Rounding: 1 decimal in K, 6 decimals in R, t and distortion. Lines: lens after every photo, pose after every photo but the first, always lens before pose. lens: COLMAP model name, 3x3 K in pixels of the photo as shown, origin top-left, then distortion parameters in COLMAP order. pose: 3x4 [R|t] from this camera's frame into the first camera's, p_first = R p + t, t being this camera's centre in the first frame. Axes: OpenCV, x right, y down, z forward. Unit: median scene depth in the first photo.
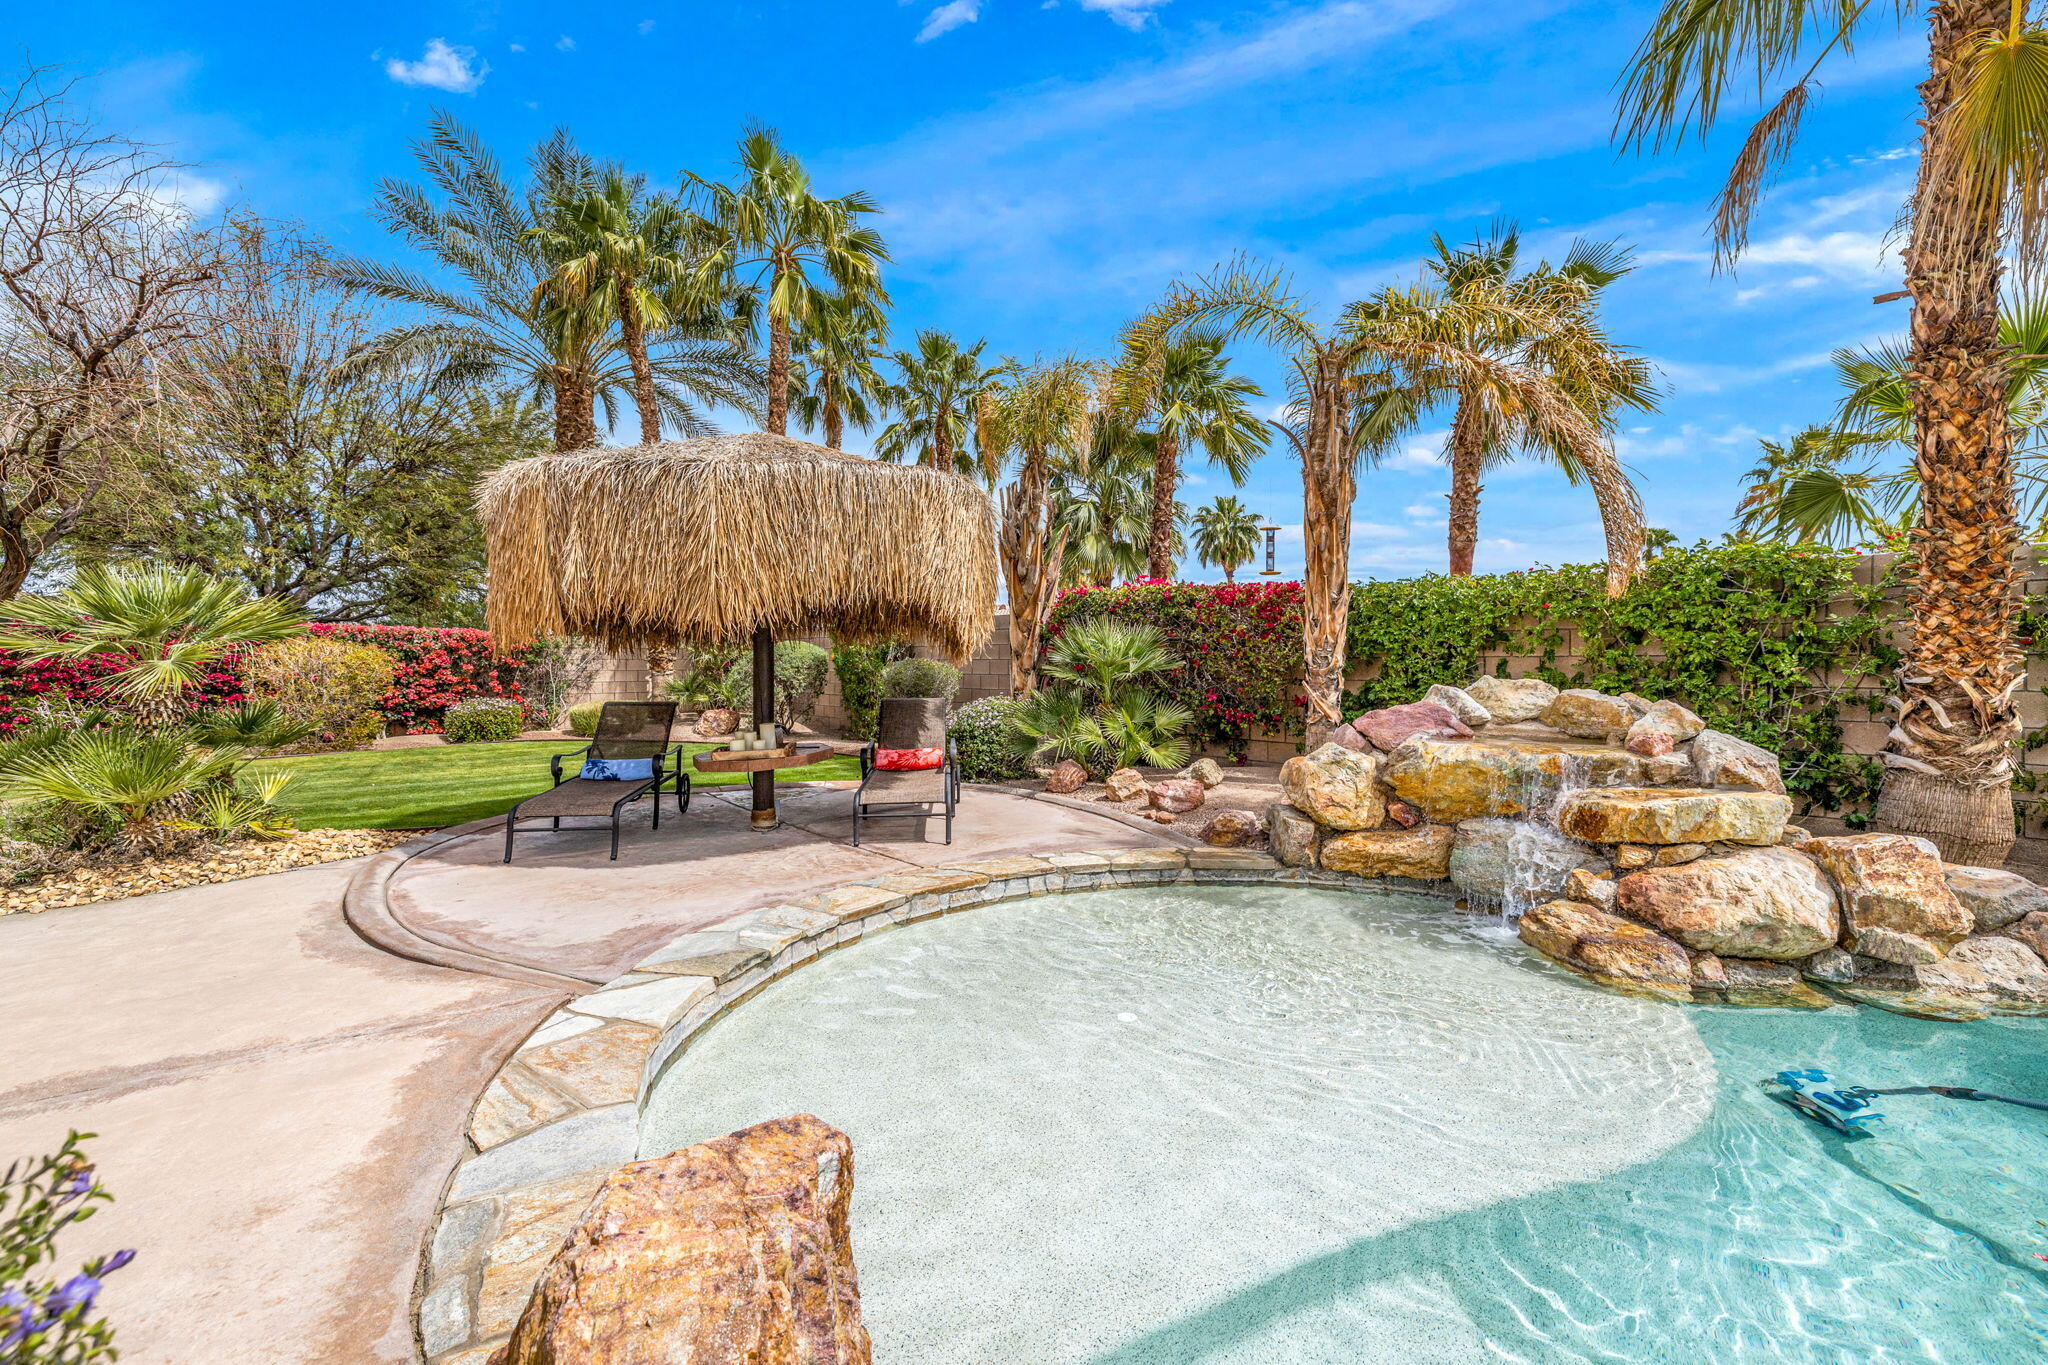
lens RADIAL K [[871.9, 0, 1017.3], [0, 871.9, 667.9], [0, 0, 1]] dist [0.000153, 0.000002]
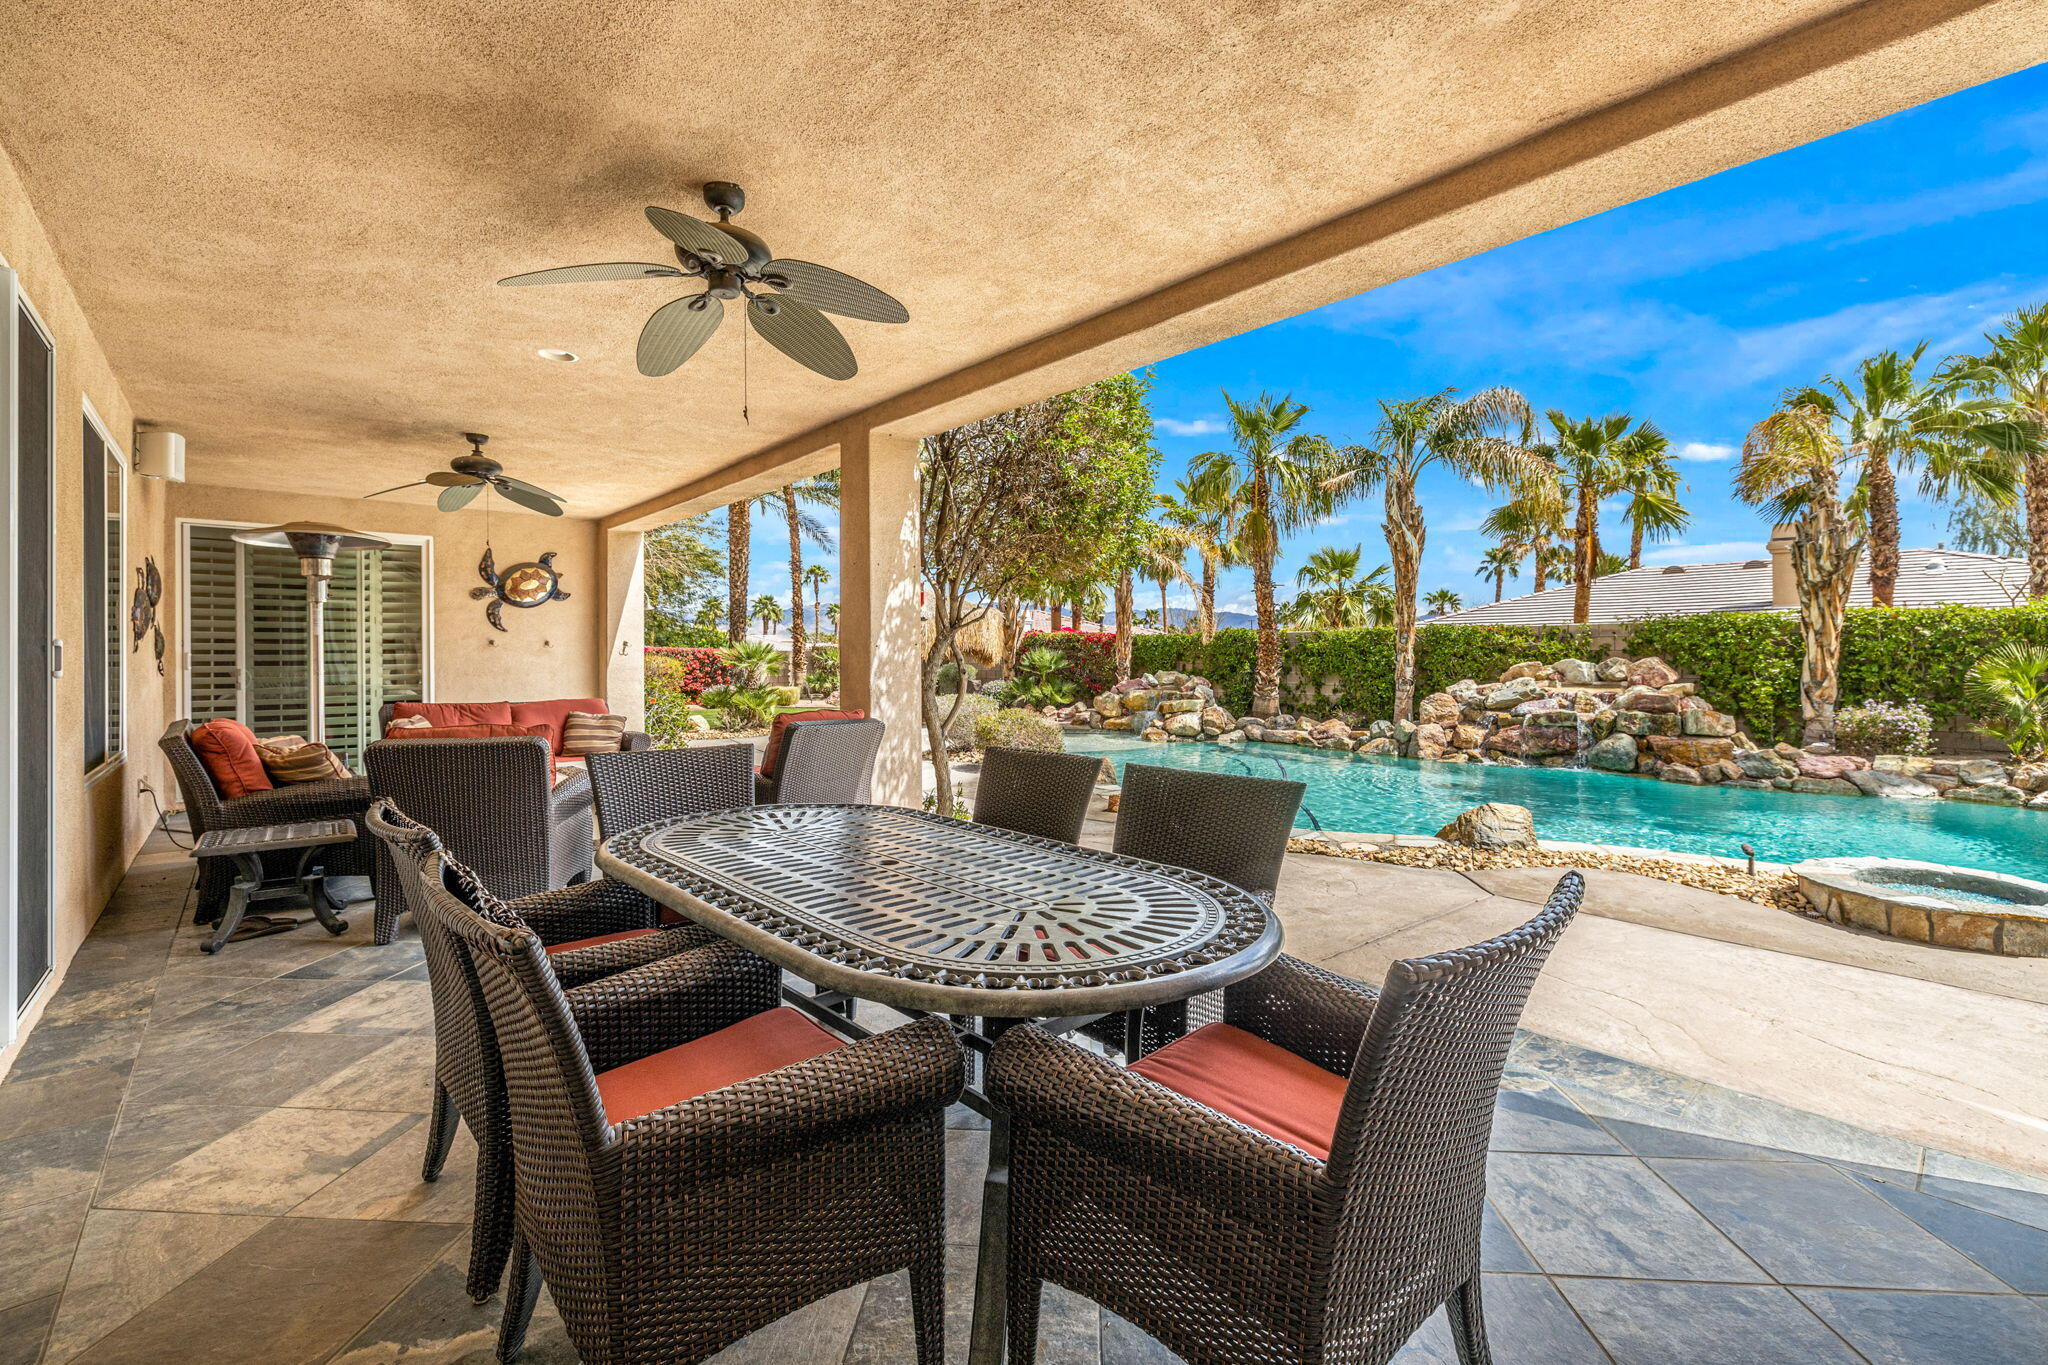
lens RADIAL K [[850.1, 0, 1032.0], [0, 850.1, 658.3], [0, 0, 1]] dist [-0.001476, -0.000197]
pose [[0.998733, -0.008296, 0.049627, -0.053041], [0.008436, 0.999961, -0.002606, -0.021703], [-0.049603, 0.003022, 0.998764, -1.486669]]
